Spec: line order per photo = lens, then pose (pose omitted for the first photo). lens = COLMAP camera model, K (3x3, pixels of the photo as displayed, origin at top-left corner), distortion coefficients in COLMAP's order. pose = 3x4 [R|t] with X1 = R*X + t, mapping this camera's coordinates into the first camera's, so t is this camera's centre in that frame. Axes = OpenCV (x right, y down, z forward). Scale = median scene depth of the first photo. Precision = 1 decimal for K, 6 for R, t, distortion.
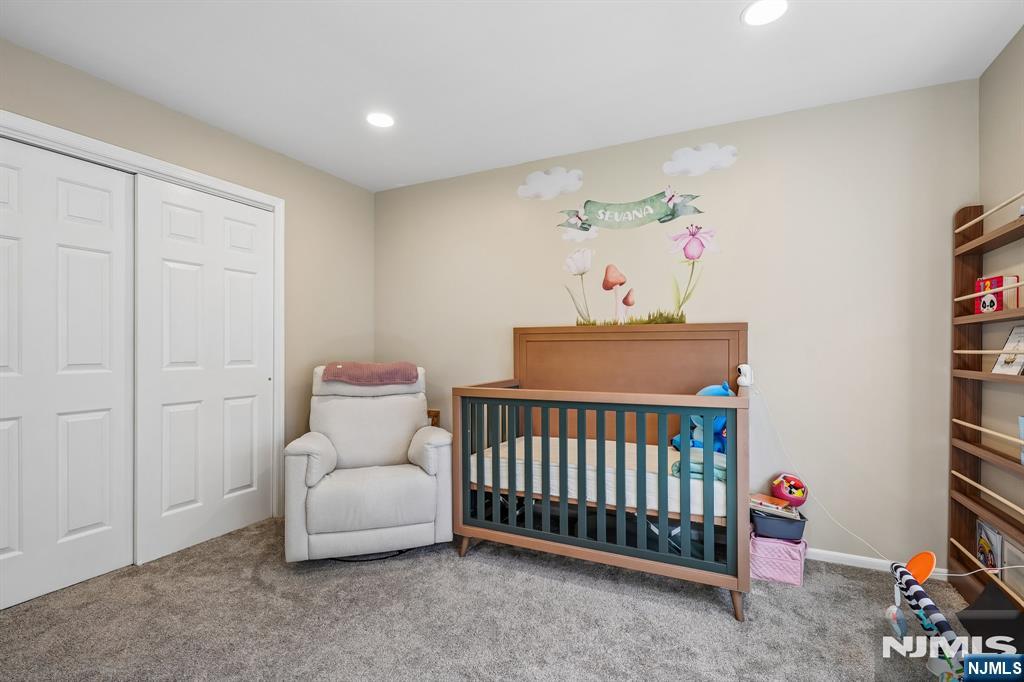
lens RADIAL K [[487.0, 0, 487.3], [0, 487.0, 338.2], [0, 0, 1]] dist [0.019887, -0.000259]
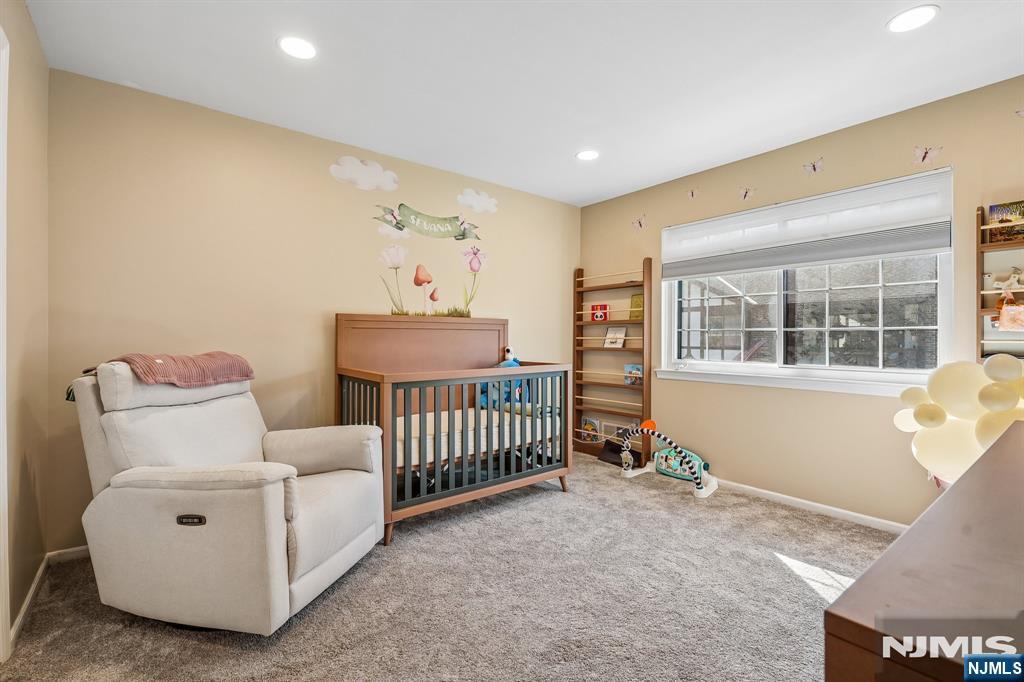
lens RADIAL K [[462.2, 0, 511.6], [0, 462.2, 337.8], [0, 0, 1]] dist [0.003130, -0.000917]
pose [[0.401778, 0.000633, 0.915737, -0.716063], [-0.025265, 0.999627, 0.010394, 0.009863], [-0.915388, -0.027312, 0.401644, 0.357443]]
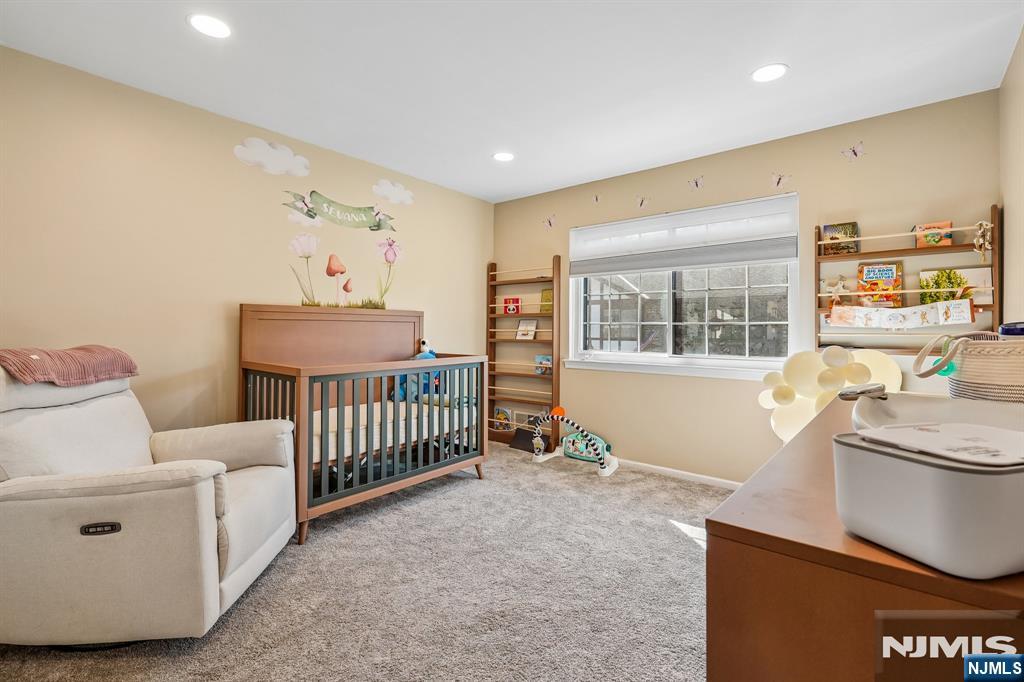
lens RADIAL K [[467.9, 0, 513.7], [0, 467.9, 325.0], [0, 0, 1]] dist [0.002569, -0.000006]
pose [[0.204352, 0.009015, 0.978856, -0.772189], [-0.030581, 0.999528, -0.002821, 0.005998], [-0.978420, -0.029358, 0.204532, 0.368857]]
